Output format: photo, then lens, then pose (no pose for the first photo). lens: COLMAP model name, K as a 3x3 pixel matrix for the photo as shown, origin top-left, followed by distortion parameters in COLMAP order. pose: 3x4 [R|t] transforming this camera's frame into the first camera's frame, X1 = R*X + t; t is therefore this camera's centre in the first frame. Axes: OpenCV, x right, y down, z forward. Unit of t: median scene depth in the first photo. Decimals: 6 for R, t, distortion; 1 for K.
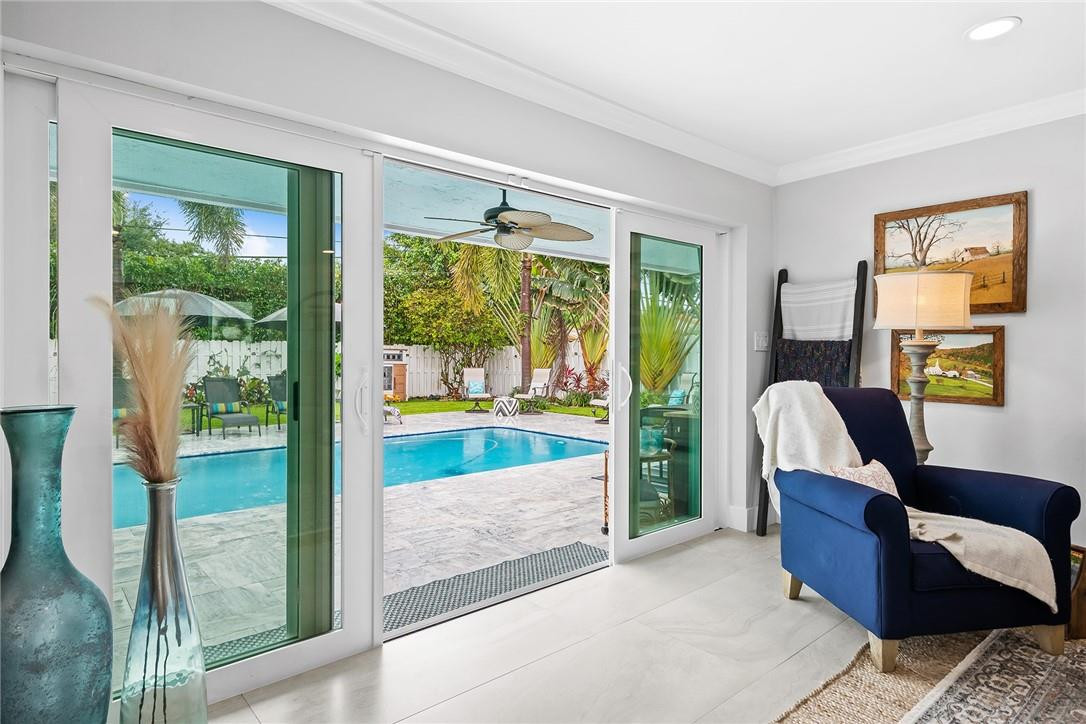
lens RADIAL K [[588.1, 0, 541.6], [0, 588.1, 360.2], [0, 0, 1]] dist [-0.003775, -0.001207]
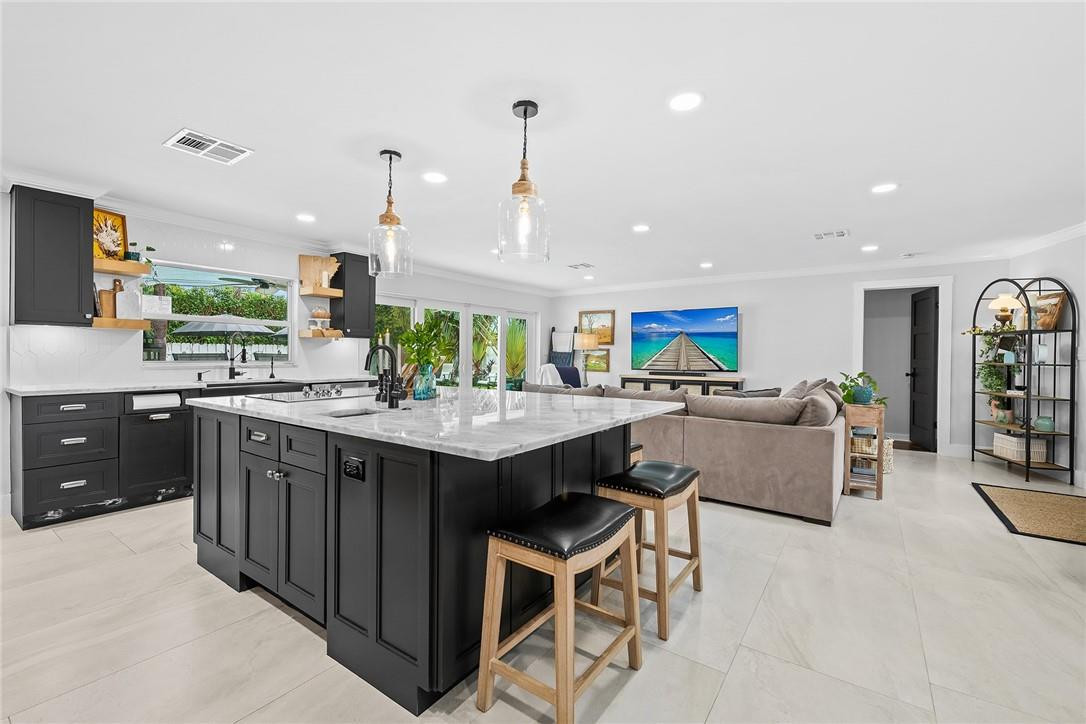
lens RADIAL K [[464.2, 0, 542.9], [0, 464.2, 359.1], [0, 0, 1]] dist [0.004691, 0.000340]
pose [[0.970758, 0.003941, 0.240028, -0.225203], [-0.004008, 0.999992, -0.000208, 0.004225], [-0.240027, -0.000760, 0.970766, -1.459882]]
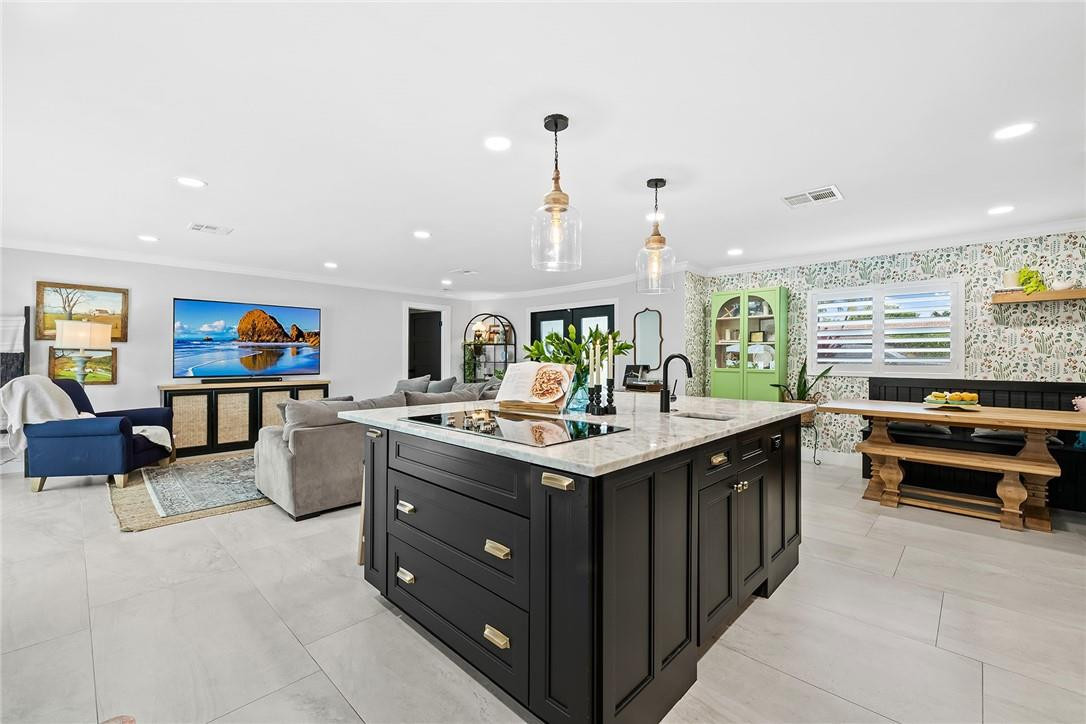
lens RADIAL K [[464.2, 0, 538.5], [0, 464.2, 357.3], [0, 0, 1]] dist [0.004691, 0.000340]
pose [[-0.102954, 0.005252, 0.994672, -1.055779], [0.009720, 0.999944, -0.004273, -0.000192], [-0.994639, 0.009229, -0.103000, -0.370877]]
